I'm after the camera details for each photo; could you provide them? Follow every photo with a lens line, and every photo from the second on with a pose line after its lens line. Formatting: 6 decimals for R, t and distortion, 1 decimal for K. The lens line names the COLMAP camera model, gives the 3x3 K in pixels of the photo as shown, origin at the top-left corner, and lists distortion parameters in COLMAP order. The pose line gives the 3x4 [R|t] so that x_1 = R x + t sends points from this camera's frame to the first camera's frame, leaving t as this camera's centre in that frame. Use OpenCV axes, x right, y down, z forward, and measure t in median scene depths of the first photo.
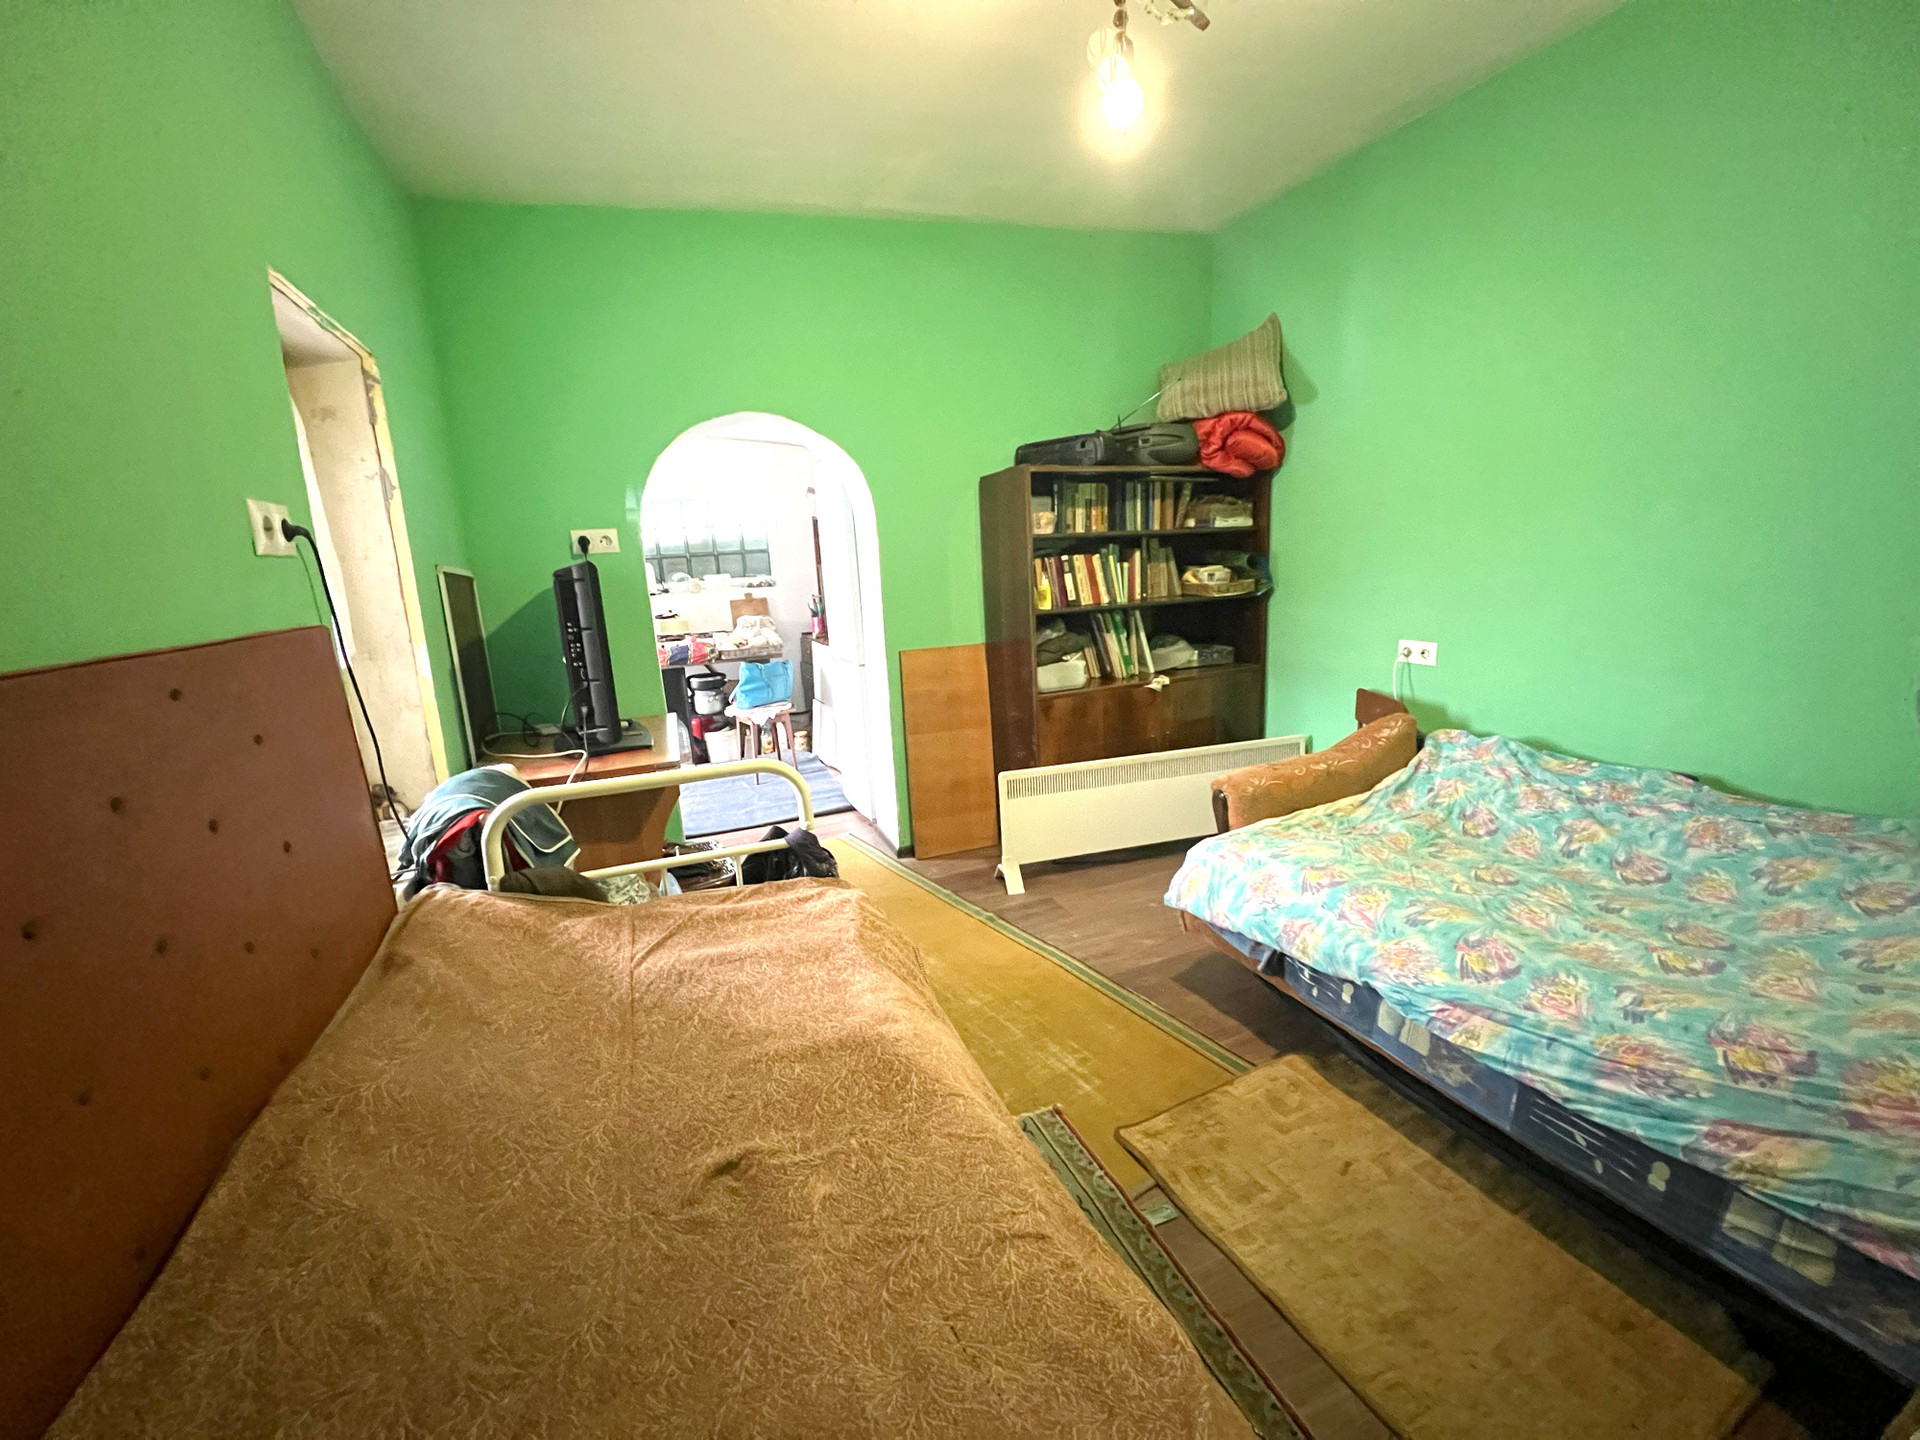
lens RADIAL K [[766.3, 0, 962.7], [0, 766.3, 723.5], [0, 0, 1]] dist [-0.000900, 0.000392]
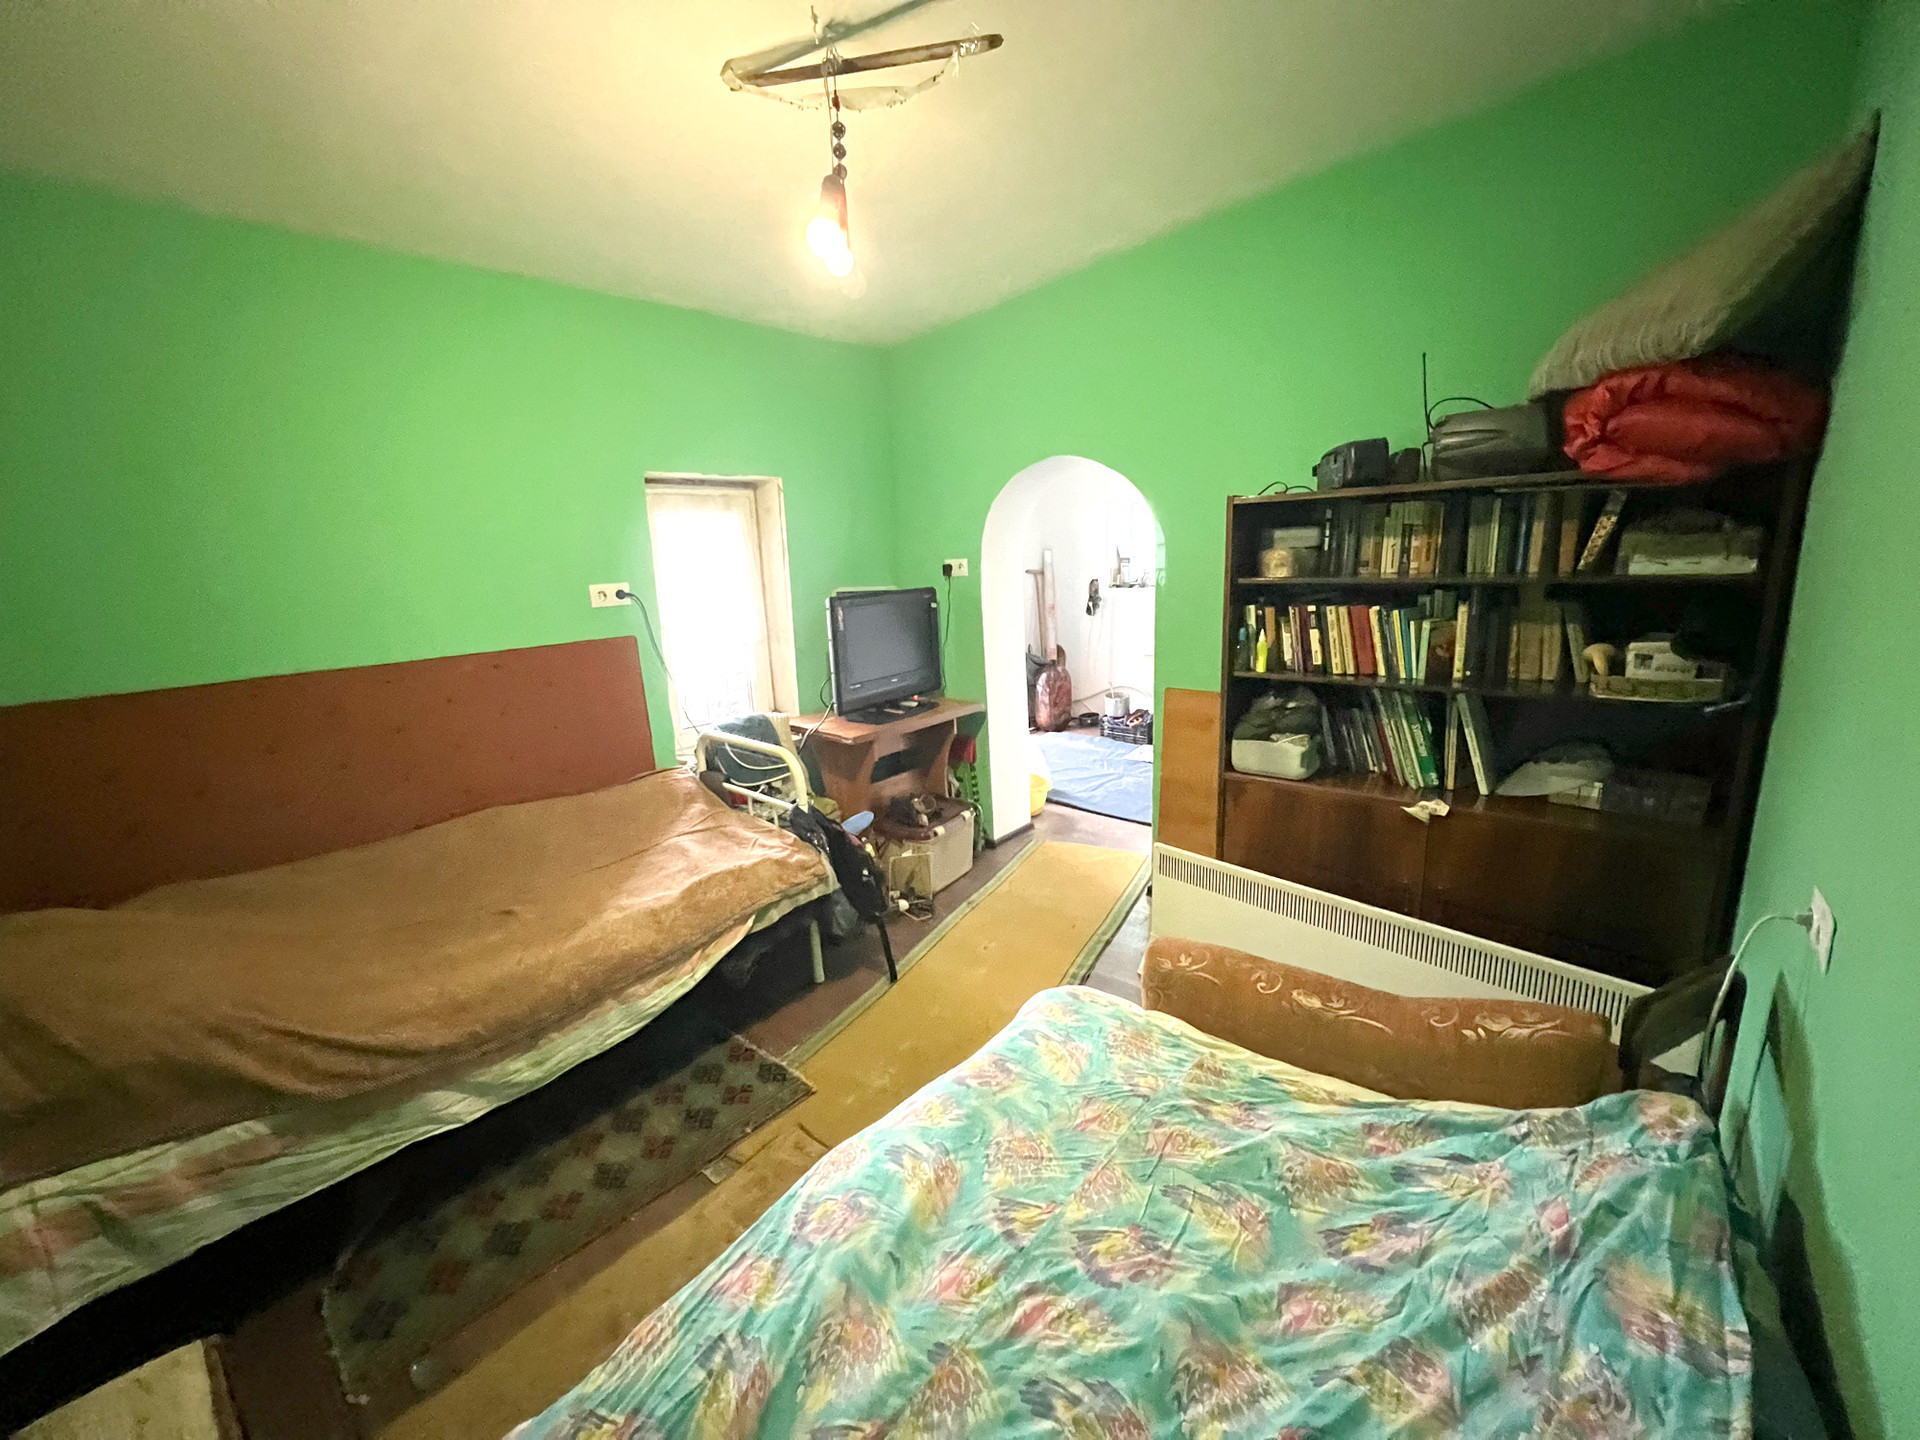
lens RADIAL K [[742.8, 0, 960.0], [0, 742.8, 720.0], [0, 0, 1]] dist [-0.022388, 0.000121]
pose [[0.435463, 0.227544, -0.870974, 0.633437], [-0.167470, 0.971114, 0.169975, -0.173073], [0.884492, 0.071844, 0.460991, 0.361460]]
